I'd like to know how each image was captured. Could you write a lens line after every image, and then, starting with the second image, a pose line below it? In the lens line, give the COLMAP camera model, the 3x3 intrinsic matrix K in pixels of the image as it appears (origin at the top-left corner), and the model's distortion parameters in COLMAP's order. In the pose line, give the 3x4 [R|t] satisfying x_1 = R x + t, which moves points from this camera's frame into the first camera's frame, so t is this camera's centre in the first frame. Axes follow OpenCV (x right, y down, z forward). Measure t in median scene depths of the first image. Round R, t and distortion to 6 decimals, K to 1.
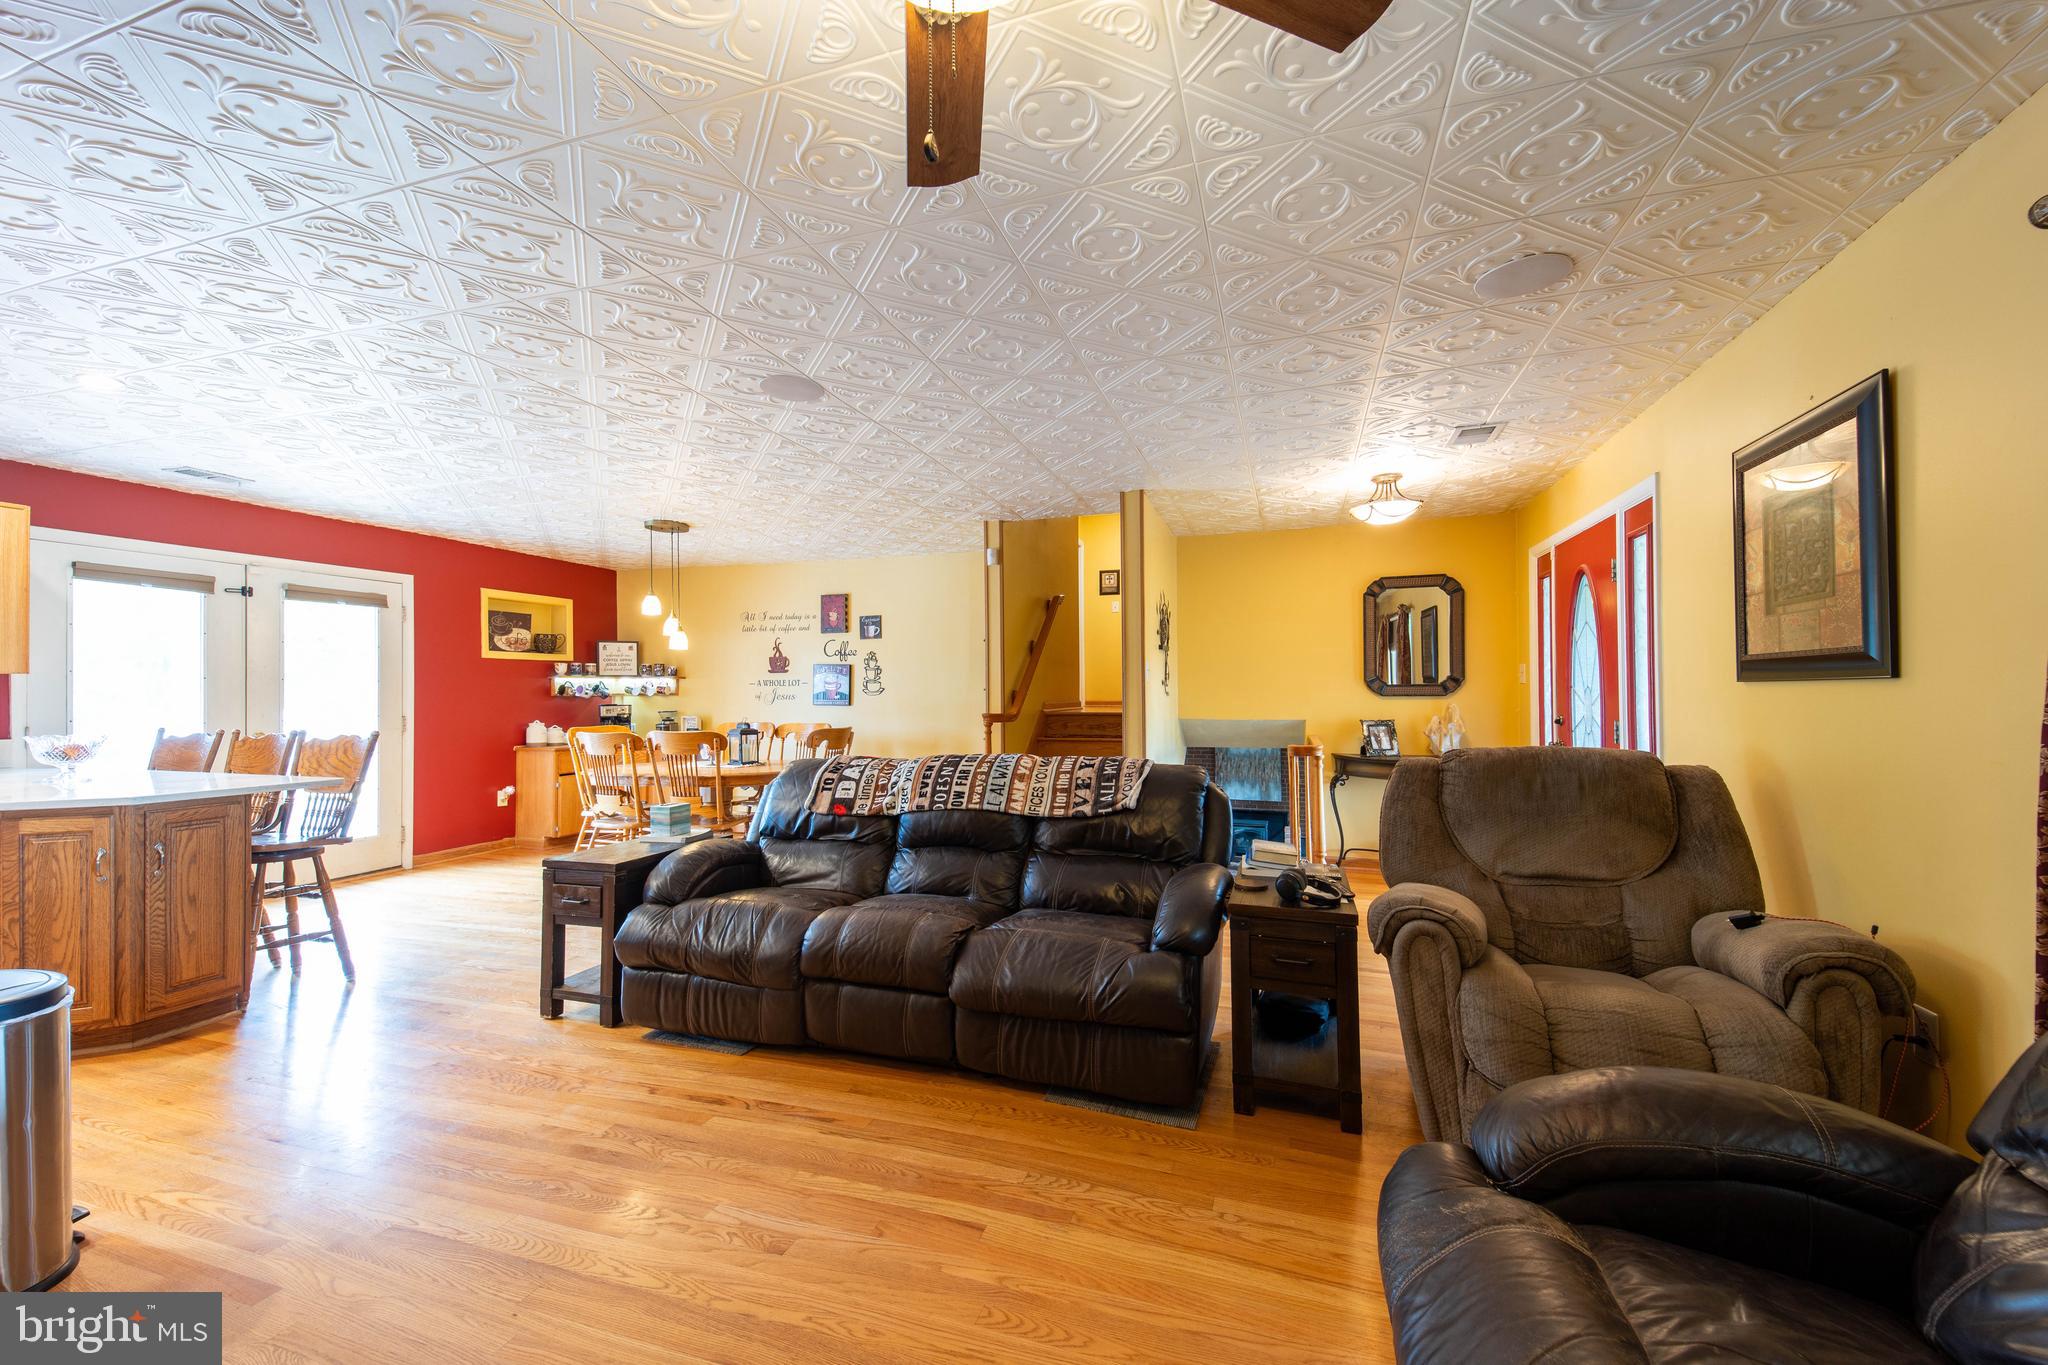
lens RADIAL K [[800.8, 0, 1020.3], [0, 800.8, 685.3], [0, 0, 1]] dist [0.078958, -0.036283]
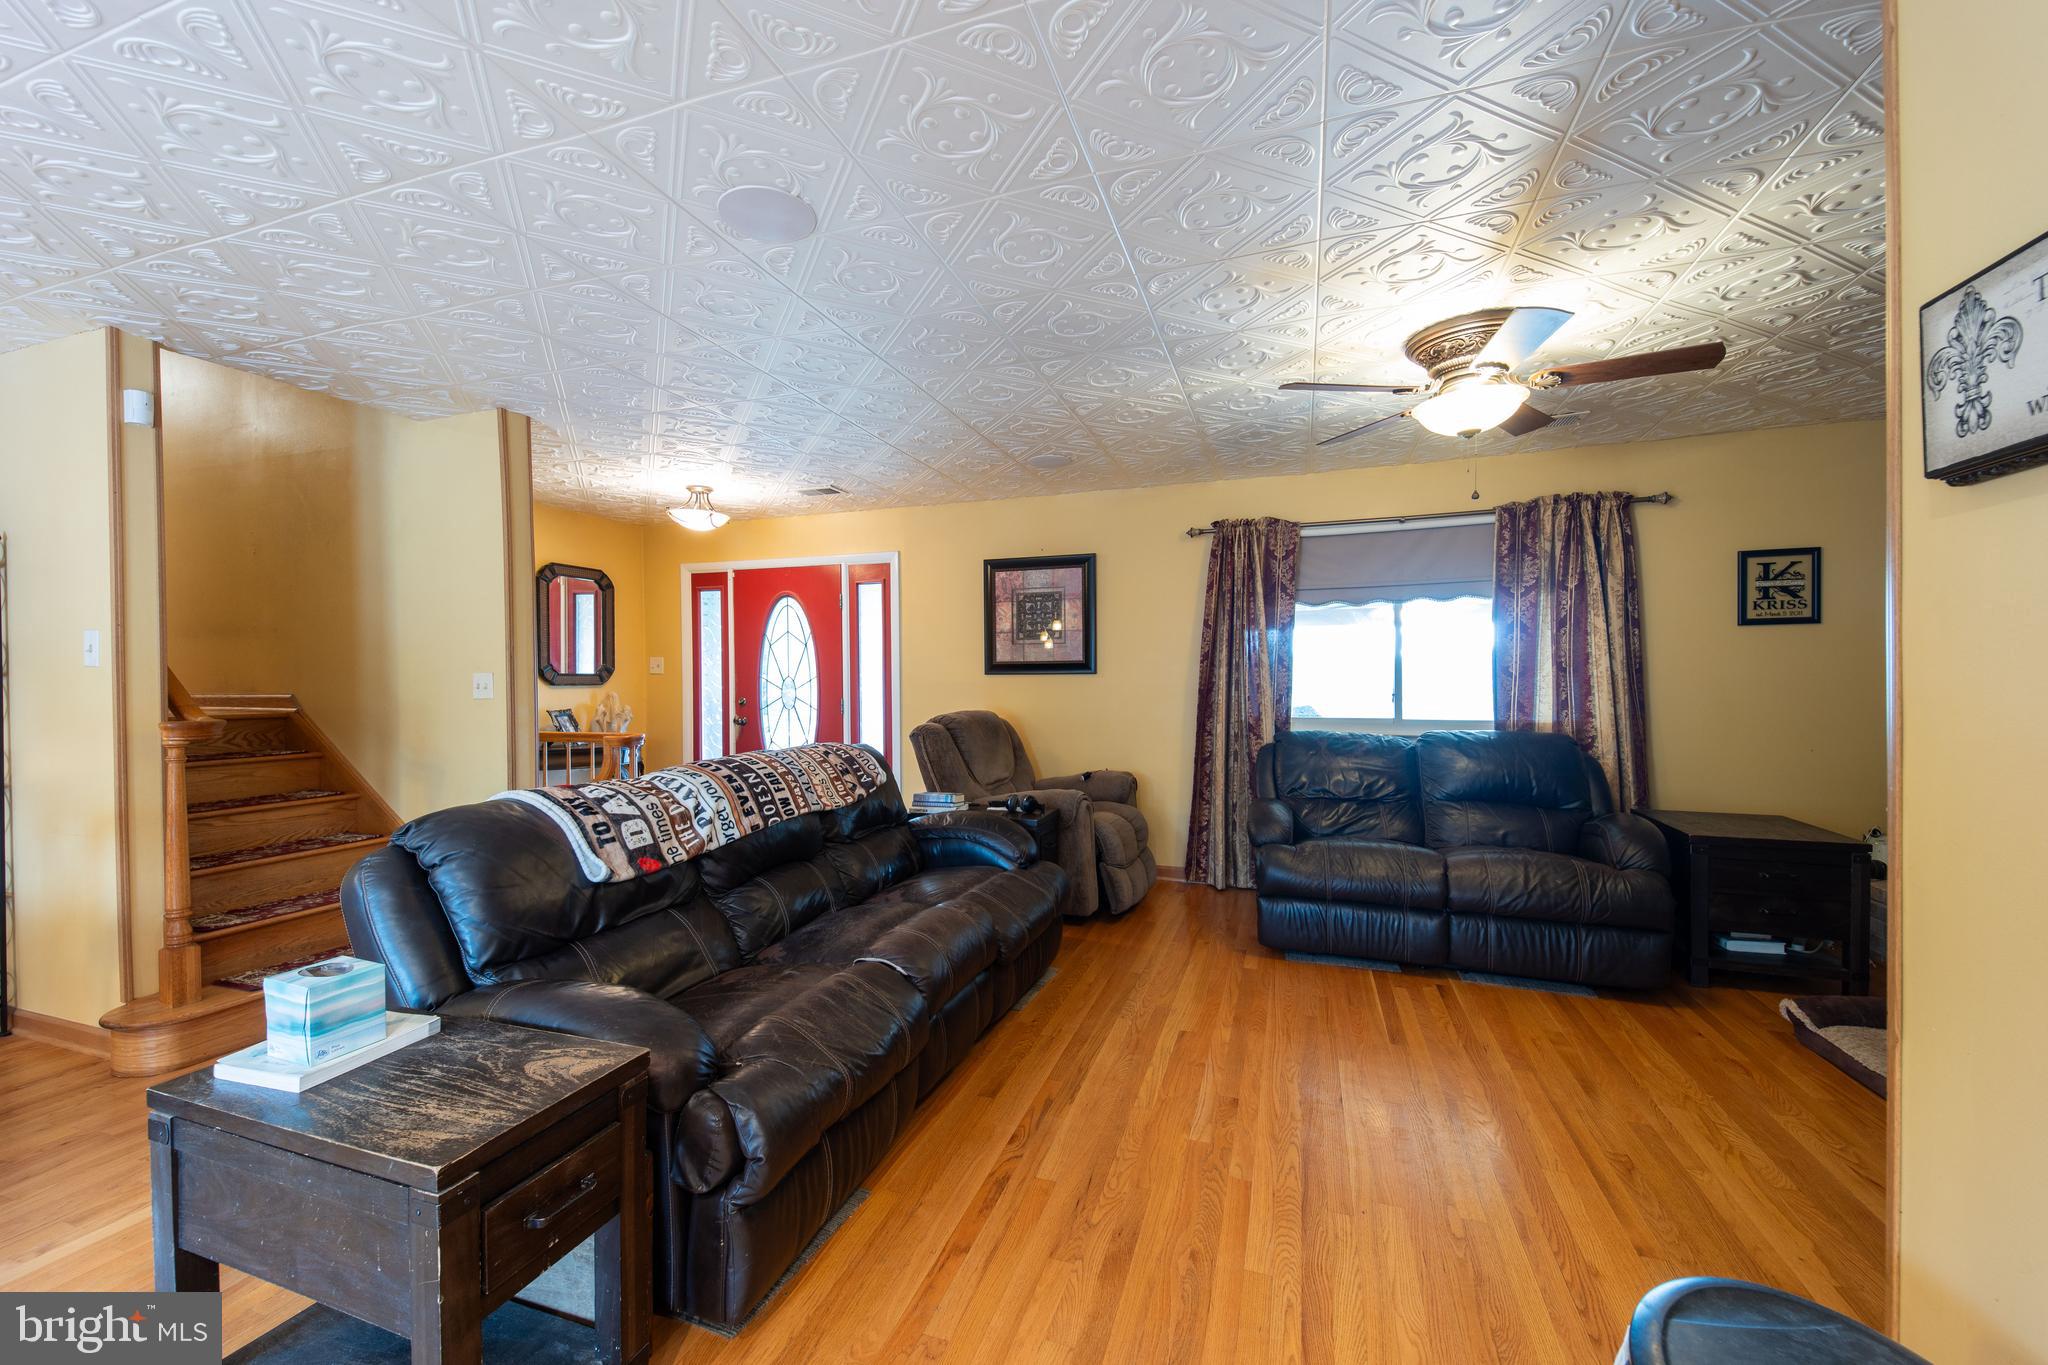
lens RADIAL K [[800.8, 0, 1020.3], [0, 800.8, 685.3], [0, 0, 1]] dist [0.078958, -0.036283]
pose [[0.019131, -0.003493, 0.999811, -0.937472], [-0.002388, 0.999991, 0.003539, 0.014404], [-0.999814, -0.002455, 0.019122, 0.776825]]
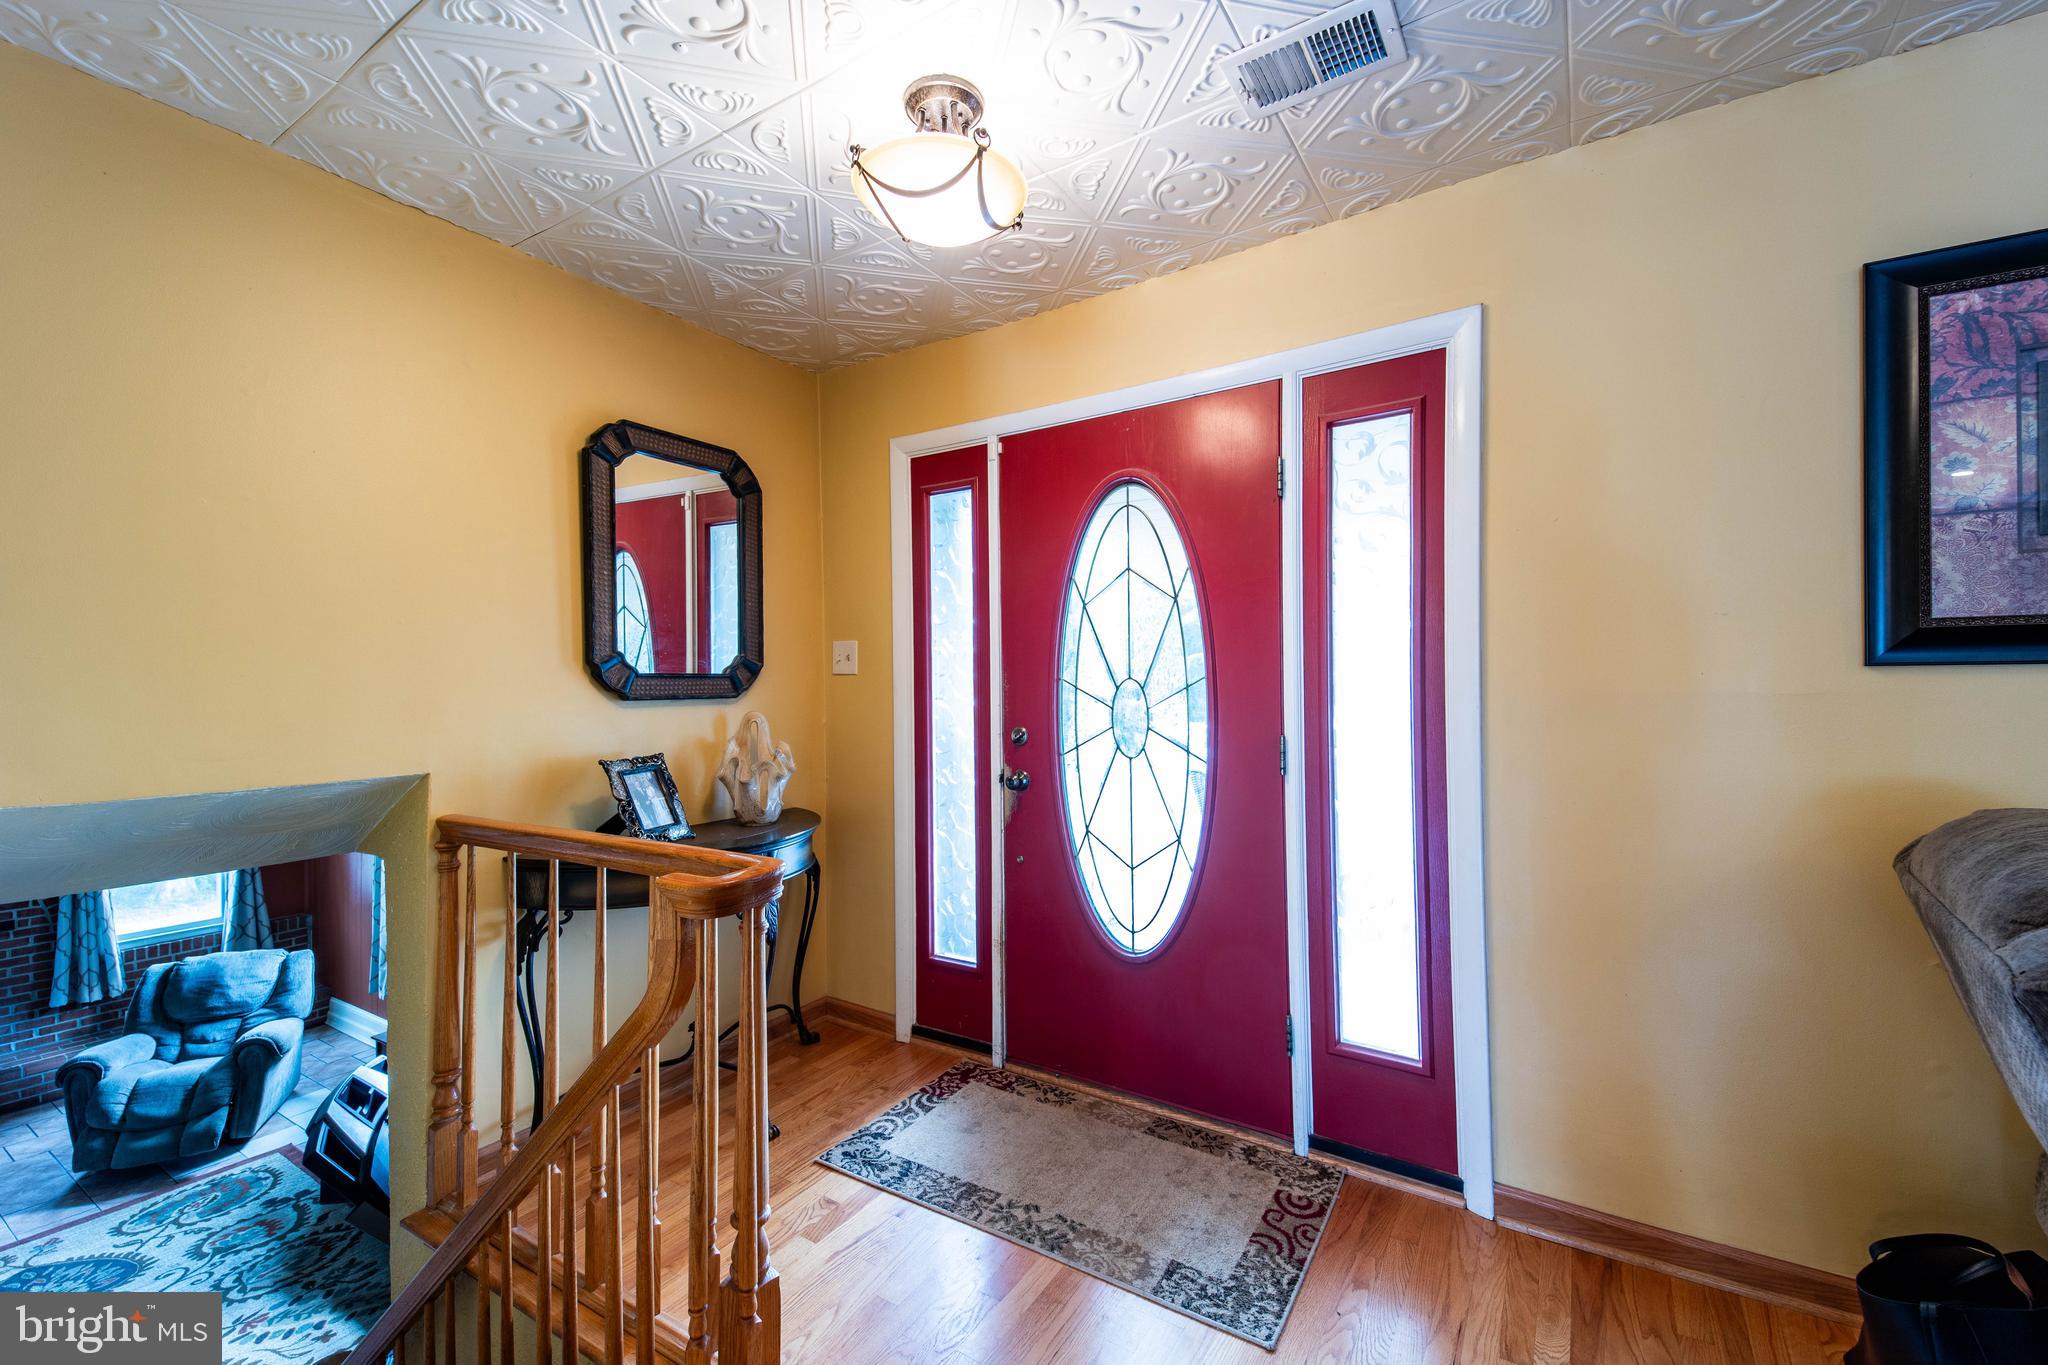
lens RADIAL K [[847.5, 0, 1046.0], [0, 847.5, 690.3], [0, 0, 1]] dist [0.000120, -0.004183]
pose [[0.234251, 0.000112, 0.972176, 0.118683], [0.000082, 1.000000, -0.000135, 0.014203], [-0.972176, 0.000112, 0.234251, 1.240289]]
